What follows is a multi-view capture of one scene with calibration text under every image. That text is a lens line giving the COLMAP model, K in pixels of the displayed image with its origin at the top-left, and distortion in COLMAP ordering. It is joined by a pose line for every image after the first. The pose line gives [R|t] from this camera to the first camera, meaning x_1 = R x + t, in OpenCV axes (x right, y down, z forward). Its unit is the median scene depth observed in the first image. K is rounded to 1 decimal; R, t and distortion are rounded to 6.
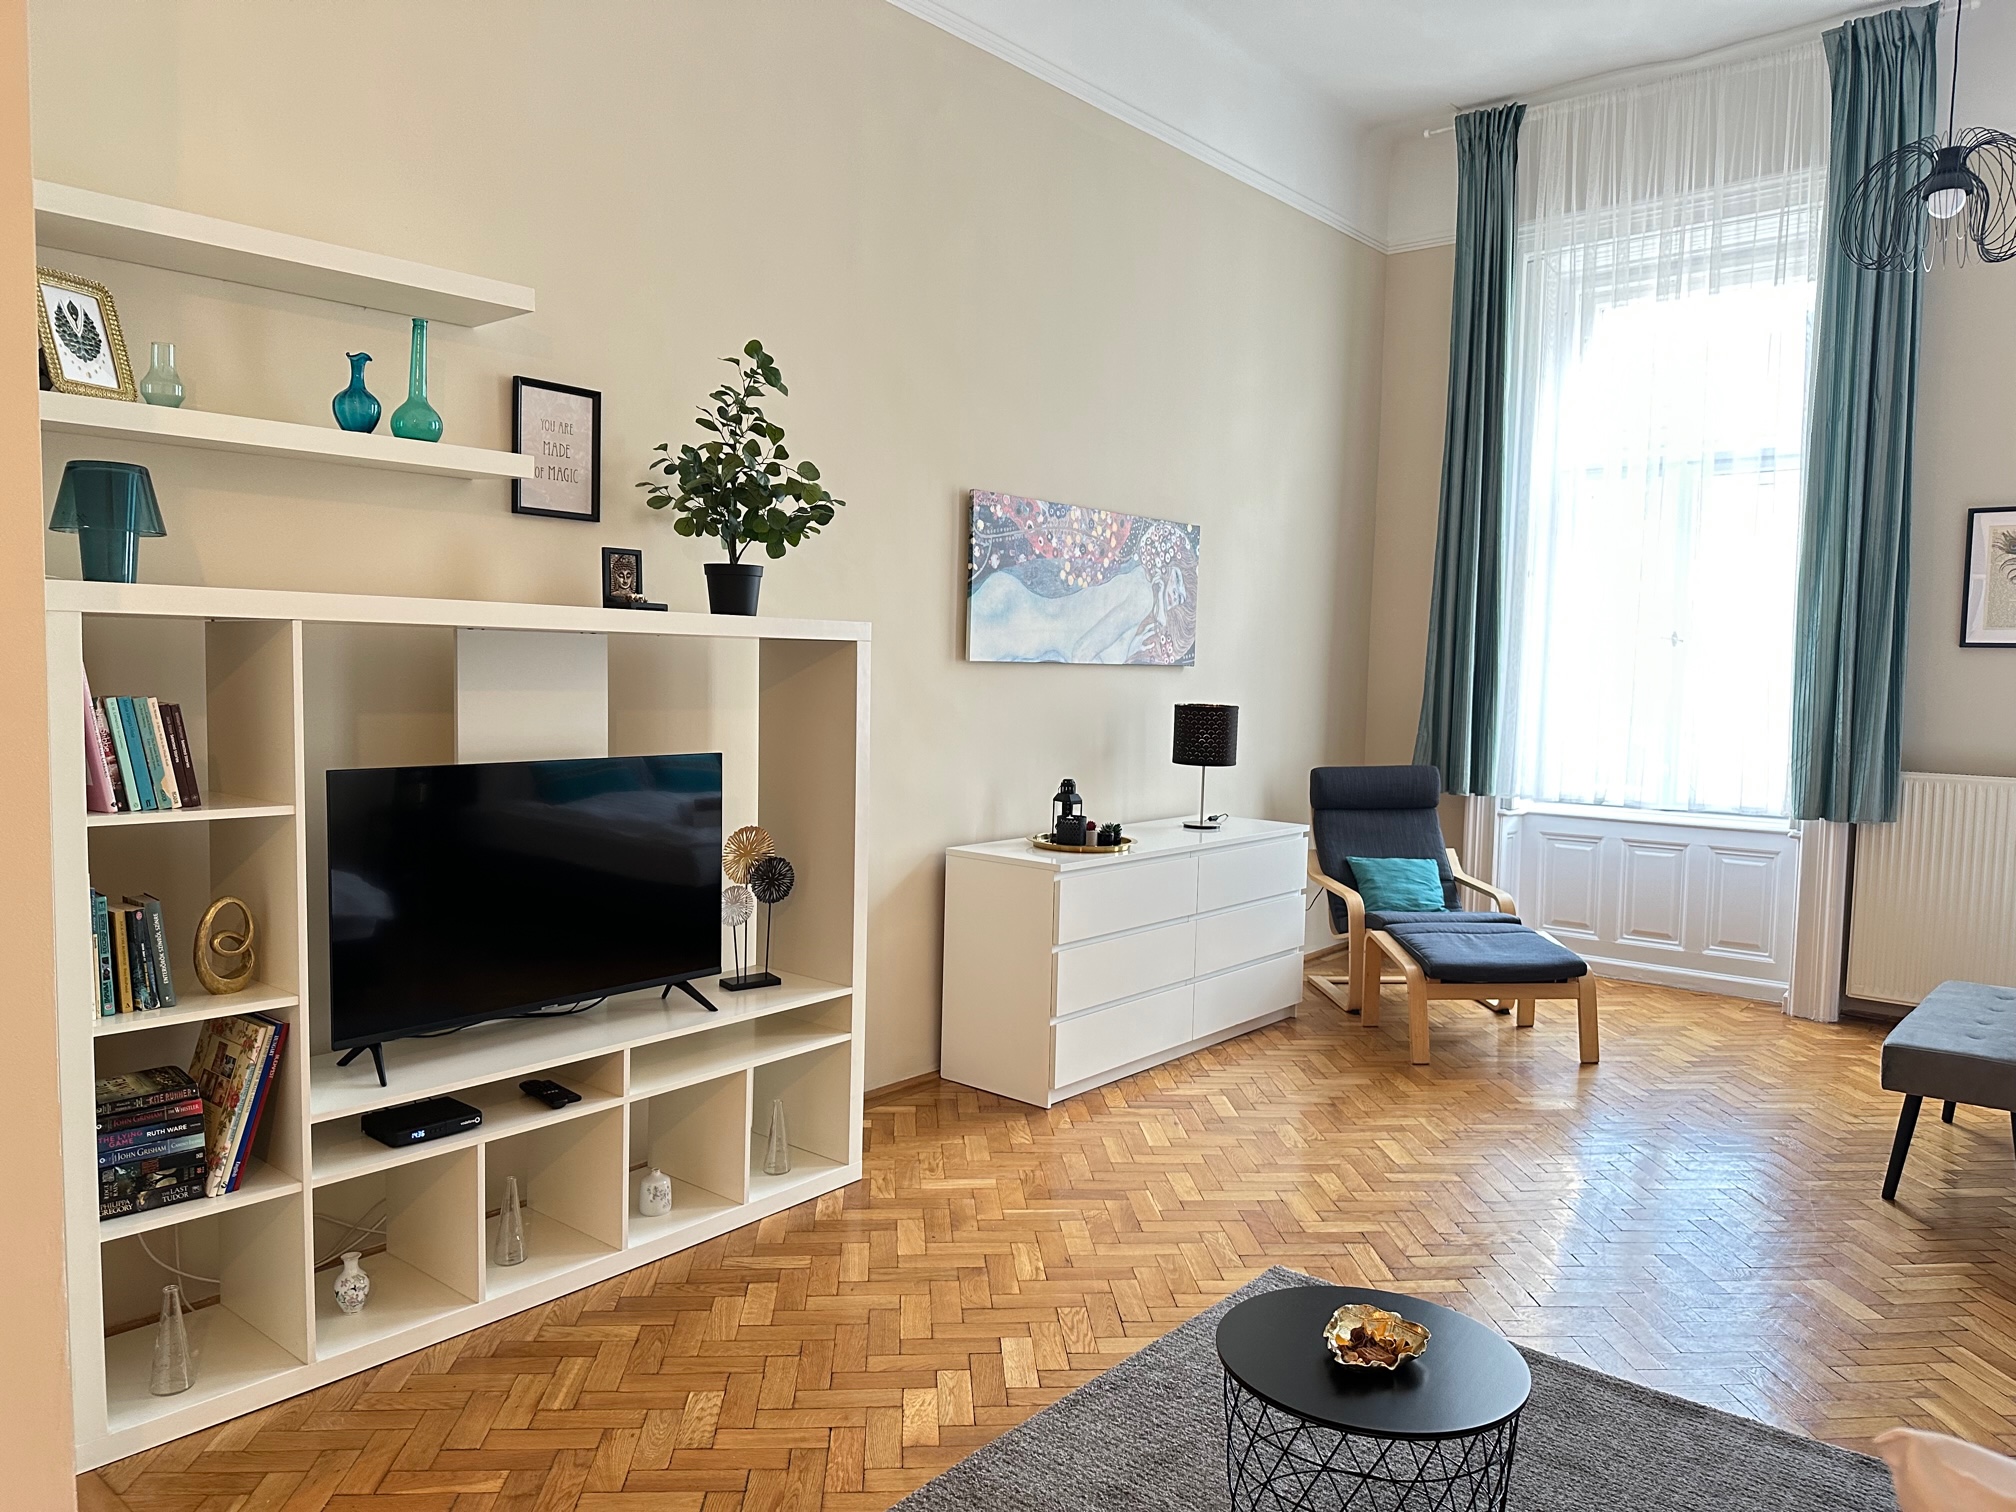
lens RADIAL K [[1403.0, 0, 988.1], [0, 1403.0, 768.2], [0, 0, 1]] dist [0.070817, -0.088801]
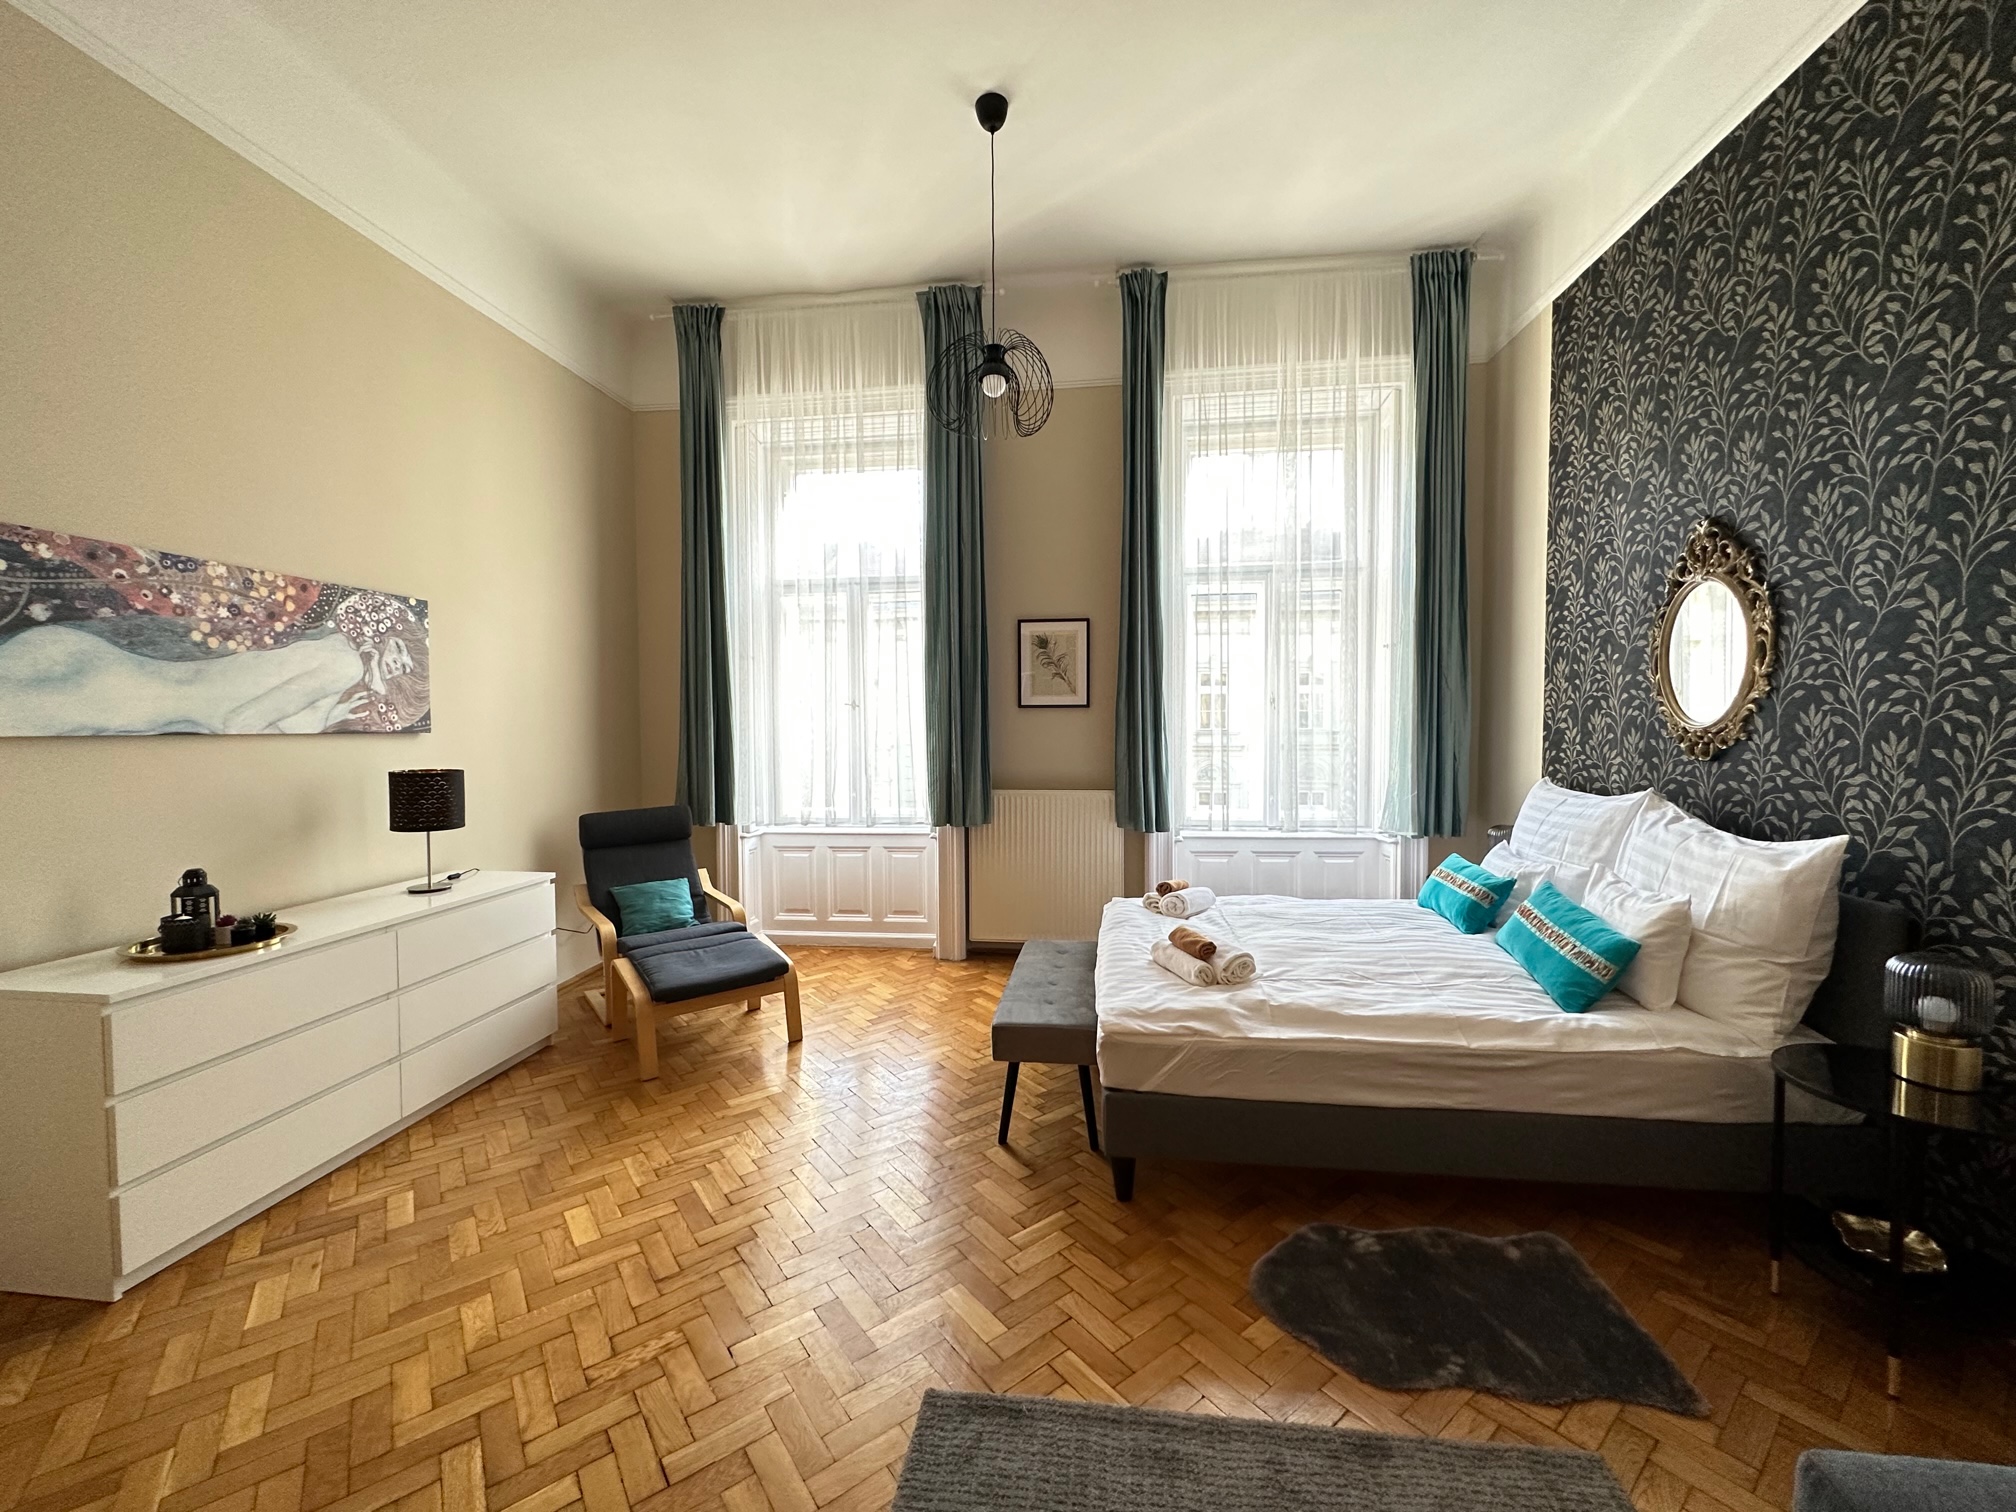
lens RADIAL K [[803.9, 0, 1009.0], [0, 803.9, 756.7], [0, 0, 1]] dist [0.001185, -0.000314]
pose [[0.829142, -0.045594, 0.557176, 0.184492], [0.062827, 0.997954, -0.011831, -0.021687], [-0.555497, 0.044815, 0.830310, 0.279559]]
